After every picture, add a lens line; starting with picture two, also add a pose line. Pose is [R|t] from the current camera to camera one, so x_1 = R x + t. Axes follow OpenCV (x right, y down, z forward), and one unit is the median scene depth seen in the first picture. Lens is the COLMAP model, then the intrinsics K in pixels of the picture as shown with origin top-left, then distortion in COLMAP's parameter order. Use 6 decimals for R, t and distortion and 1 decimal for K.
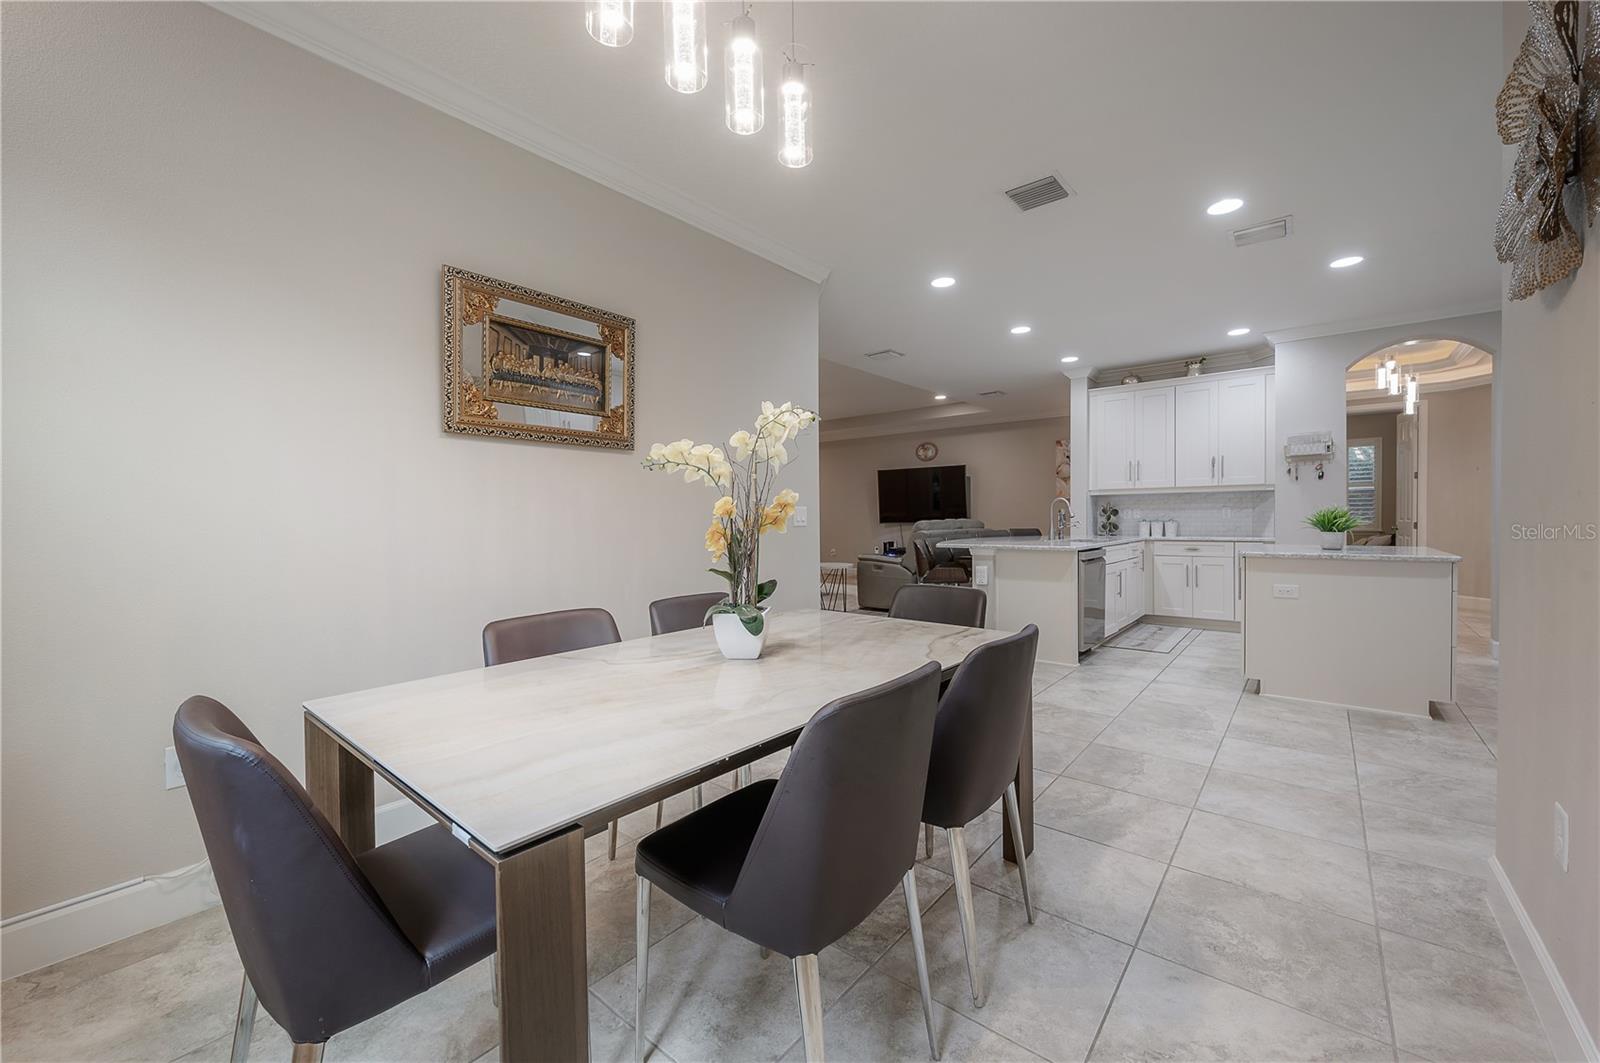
lens RADIAL K [[633.3, 0, 800.0], [0, 633.3, 531.5], [0, 0, 1]] dist [-0.001261, -0.000200]
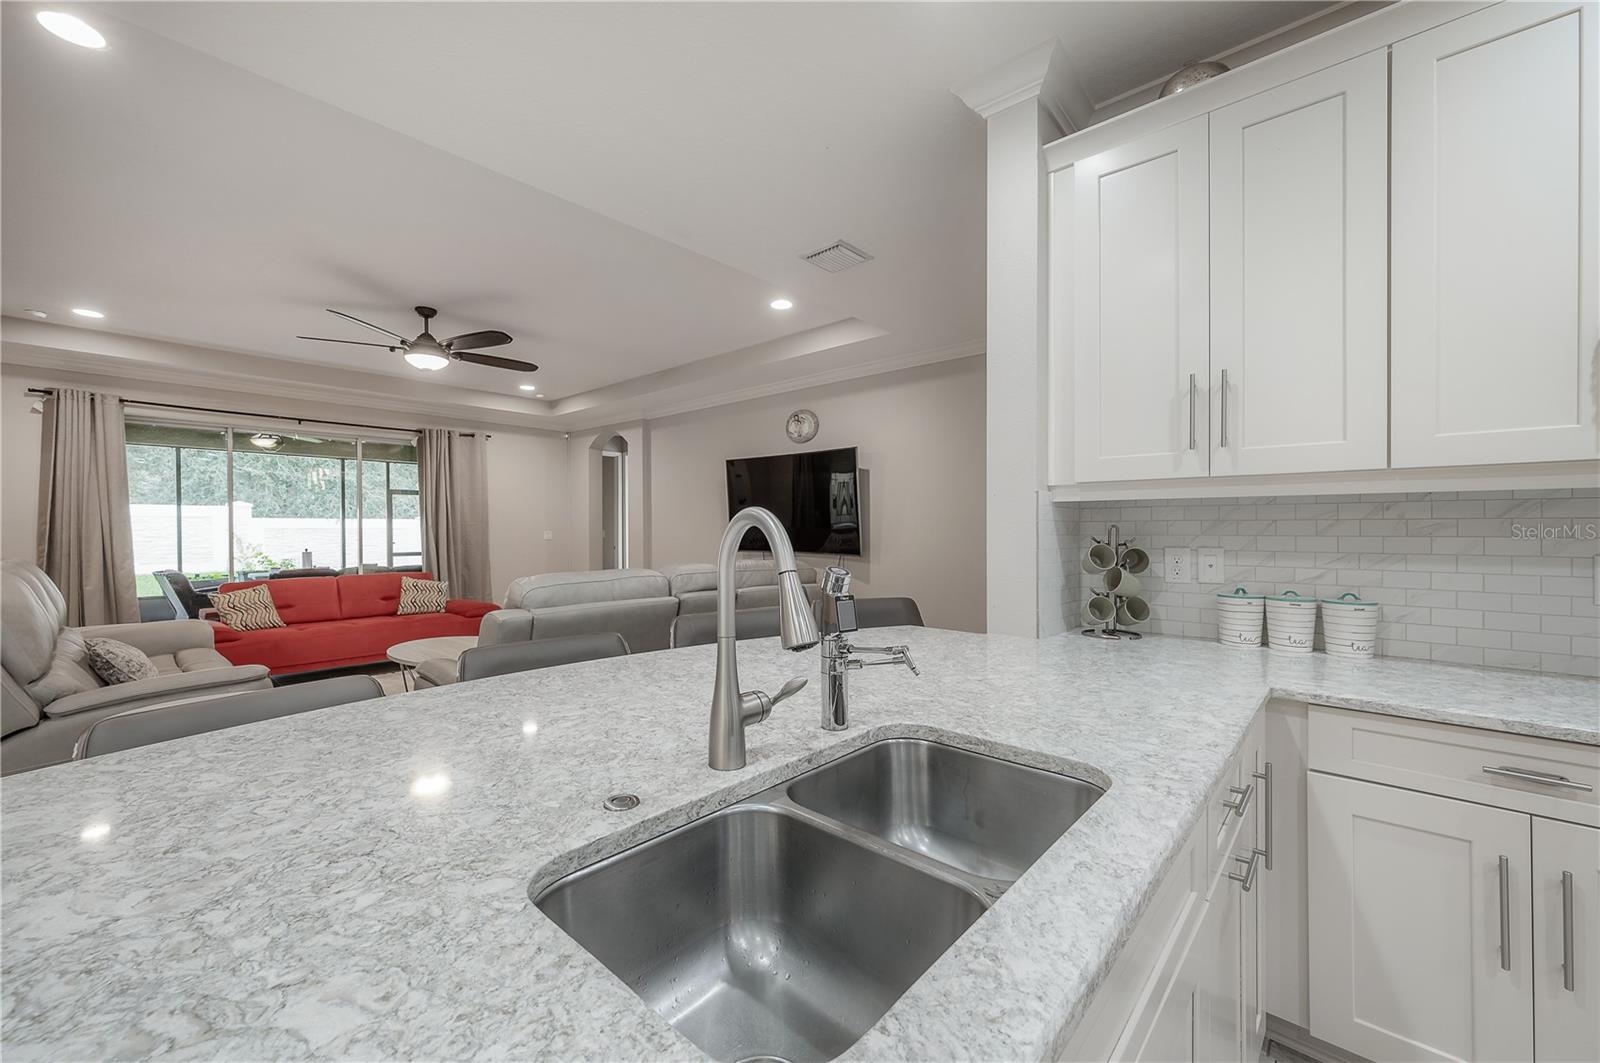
lens RADIAL K [[636.6, 0, 800.0], [0, 636.6, 531.5], [0, 0, 1]] dist [0.001826, 0.000269]
pose [[0.999227, 0.011032, -0.037733, 0.394259], [-0.011658, 0.999797, -0.016410, -0.041617], [0.037544, 0.016838, 0.999153, 0.780646]]
